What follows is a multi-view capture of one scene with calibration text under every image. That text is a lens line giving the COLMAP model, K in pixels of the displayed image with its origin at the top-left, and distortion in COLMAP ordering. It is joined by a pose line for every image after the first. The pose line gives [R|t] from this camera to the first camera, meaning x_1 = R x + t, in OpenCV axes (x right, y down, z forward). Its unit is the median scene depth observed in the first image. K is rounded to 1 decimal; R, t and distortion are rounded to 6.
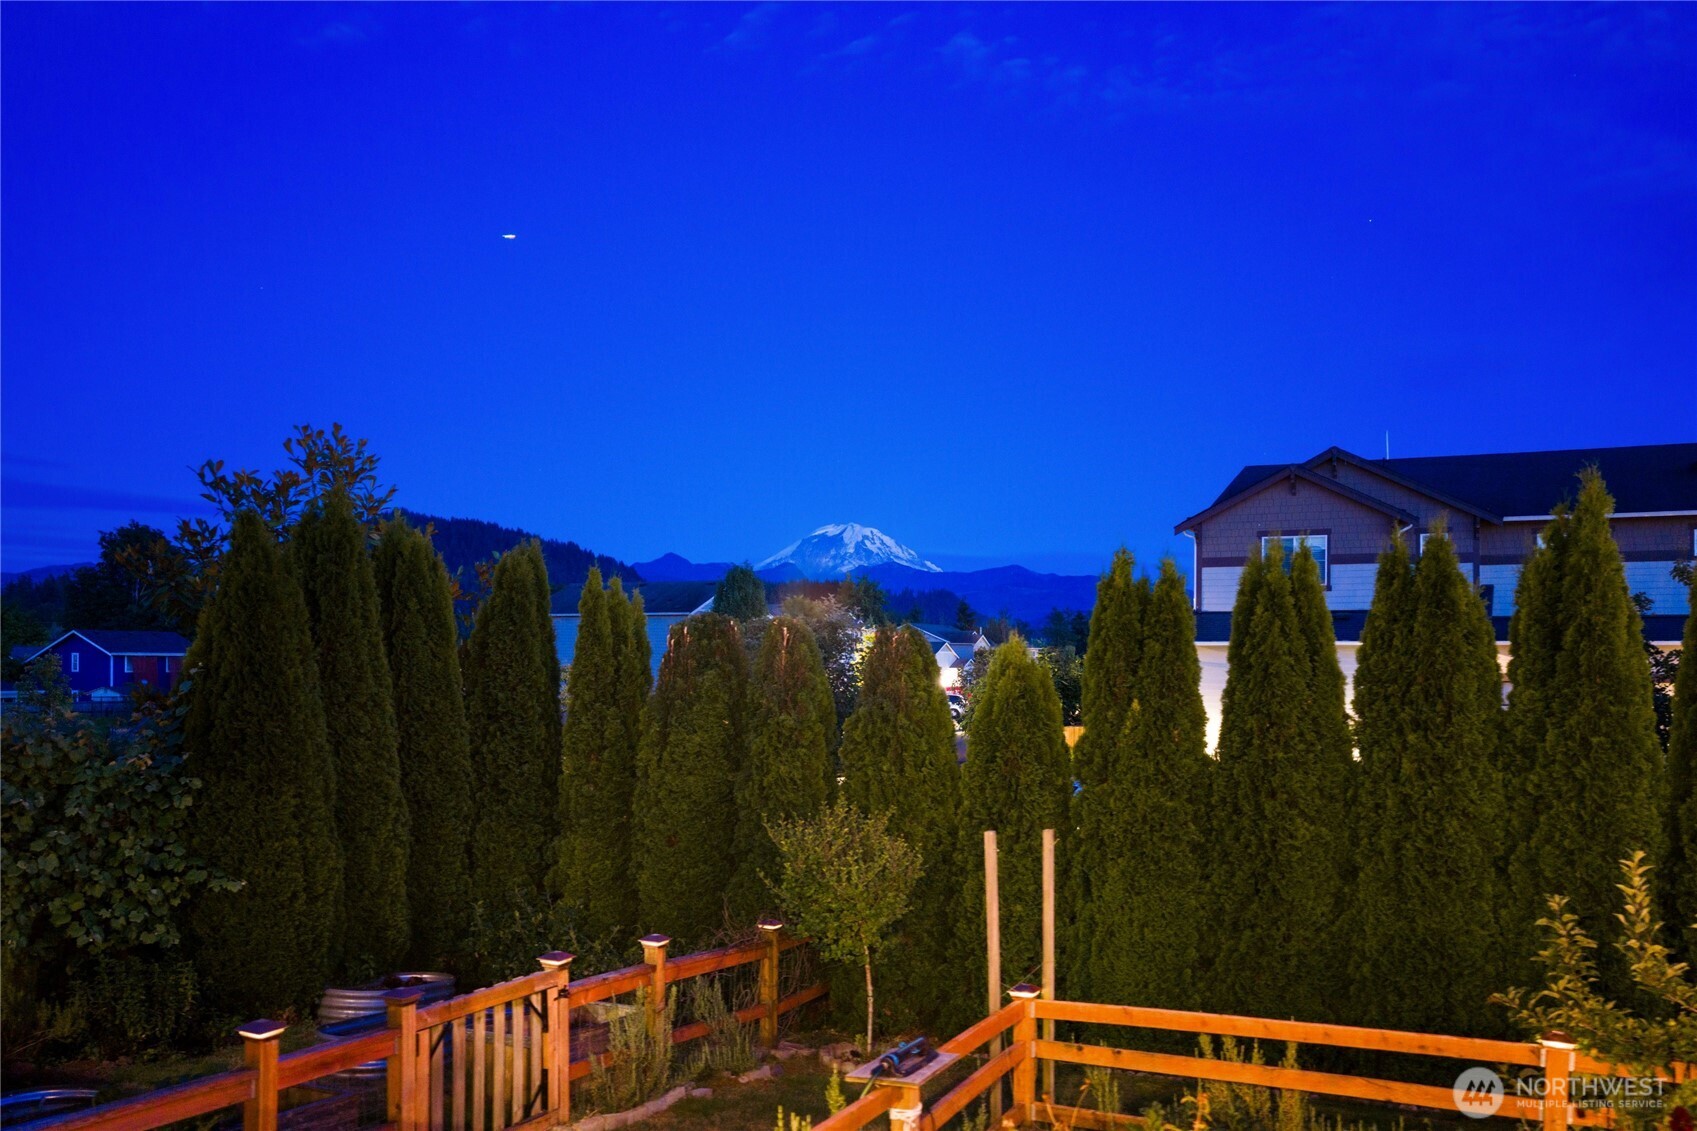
lens RADIAL K [[1390.5, 0, 848.5], [0, 1390.5, 565.5], [0, 0, 1]] dist [-0.005157, -0.010050]
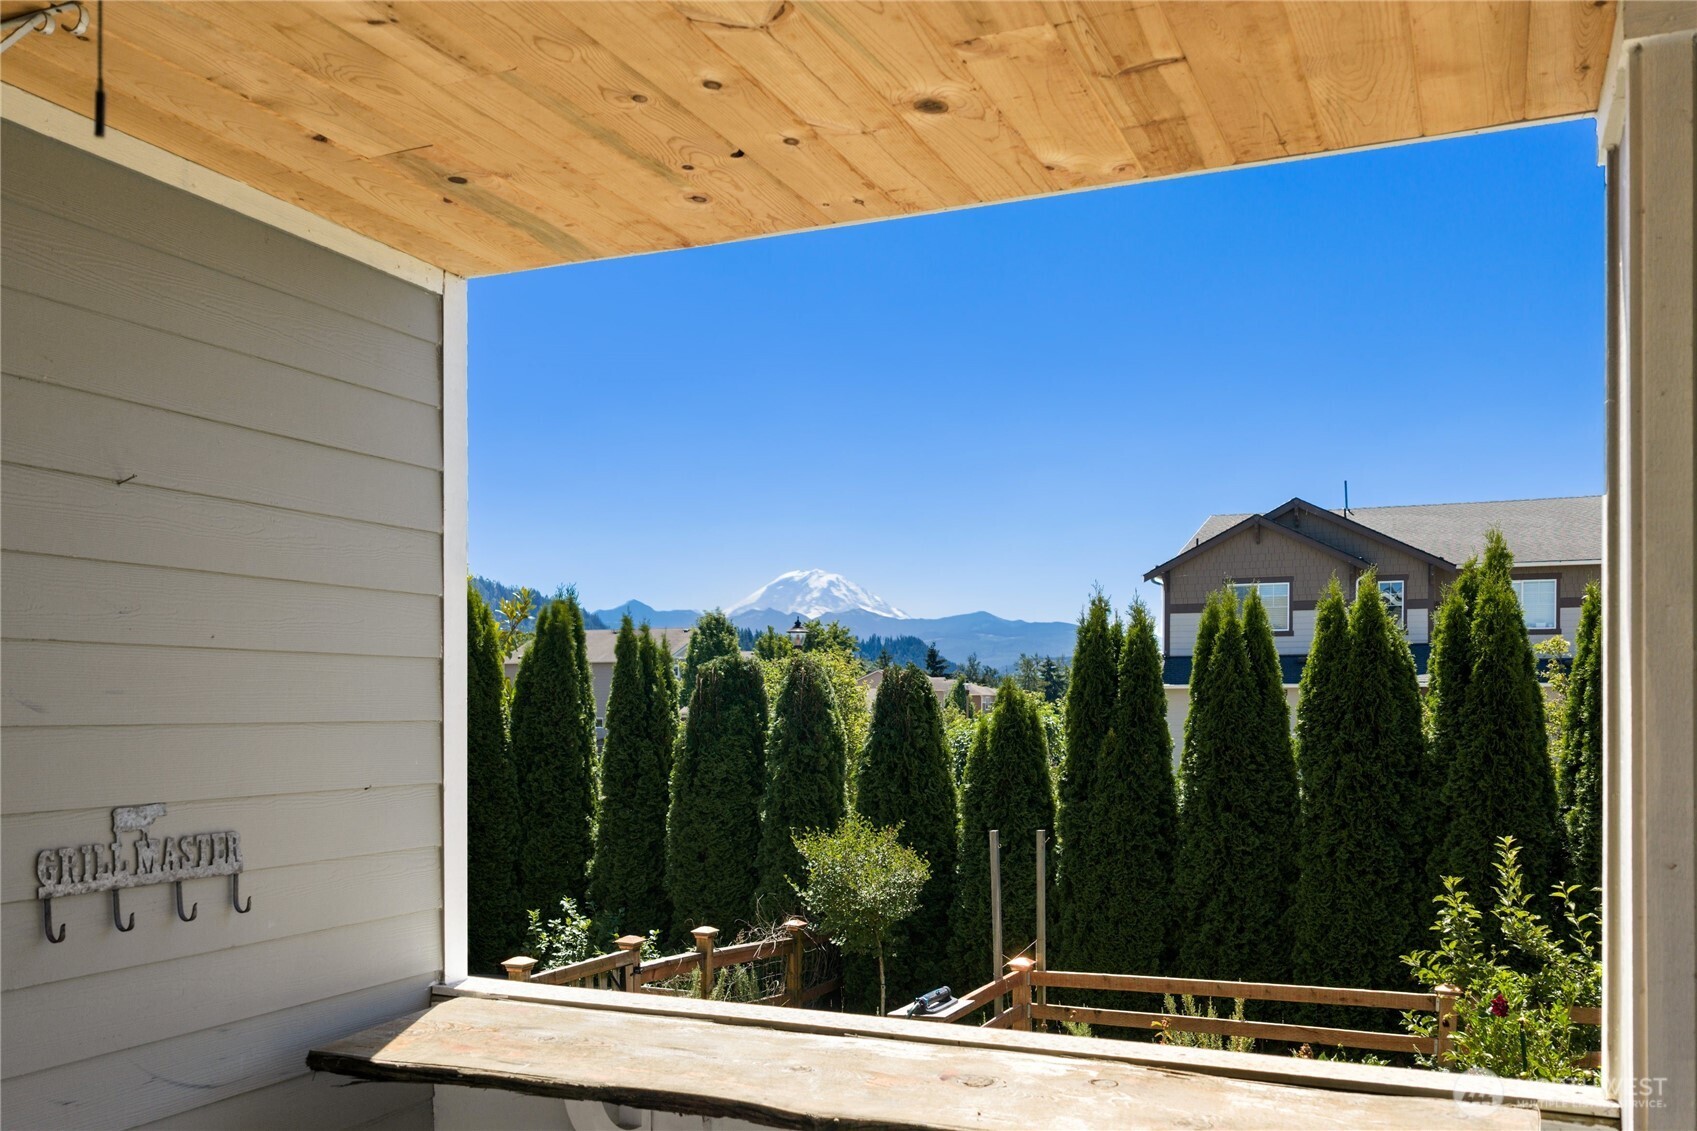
lens RADIAL K [[1422.3, 0, 844.0], [0, 1422.3, 628.7], [0, 0, 1]] dist [0.003770, 0.003461]
pose [[0.999768, -0.002361, 0.021421, -0.042638], [0.002113, 0.999931, 0.011587, -0.000706], [-0.021447, -0.011539, 0.999703, -0.186623]]
